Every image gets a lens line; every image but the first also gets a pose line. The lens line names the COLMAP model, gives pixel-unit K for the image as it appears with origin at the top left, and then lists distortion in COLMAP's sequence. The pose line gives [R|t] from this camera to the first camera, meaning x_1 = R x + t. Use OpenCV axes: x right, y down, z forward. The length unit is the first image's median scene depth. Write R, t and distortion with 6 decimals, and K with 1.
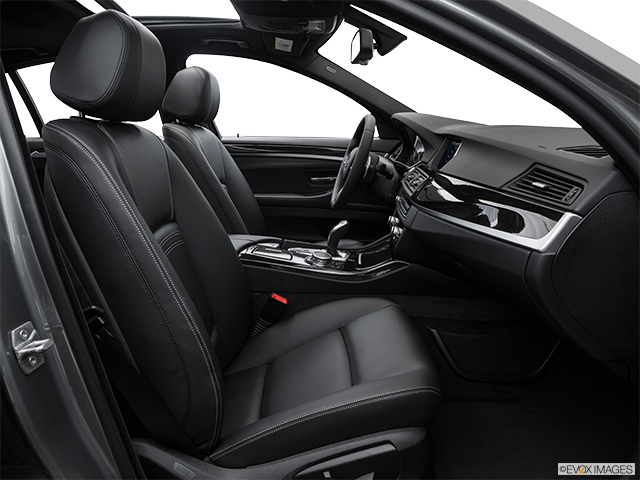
lens RADIAL K [[481.2, 0, 320.0], [0, 481.2, 240.0], [0, 0, 1]] dist [-0.151083, 0.113635]
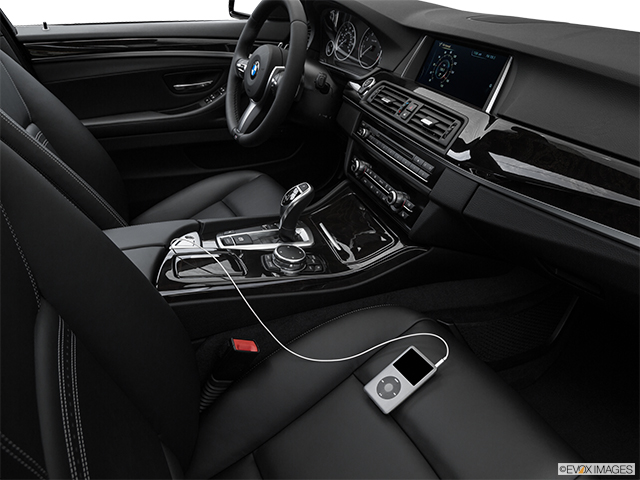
lens RADIAL K [[481.2, 0, 320.0], [0, 481.2, 240.0], [0, 0, 1]] dist [-0.151083, 0.113635]
pose [[0.901695, -0.196103, 0.385345, -0.194670], [0.075523, 0.948964, 0.306209, -0.169802], [-0.425727, -0.247005, 0.870486, 0.464287]]
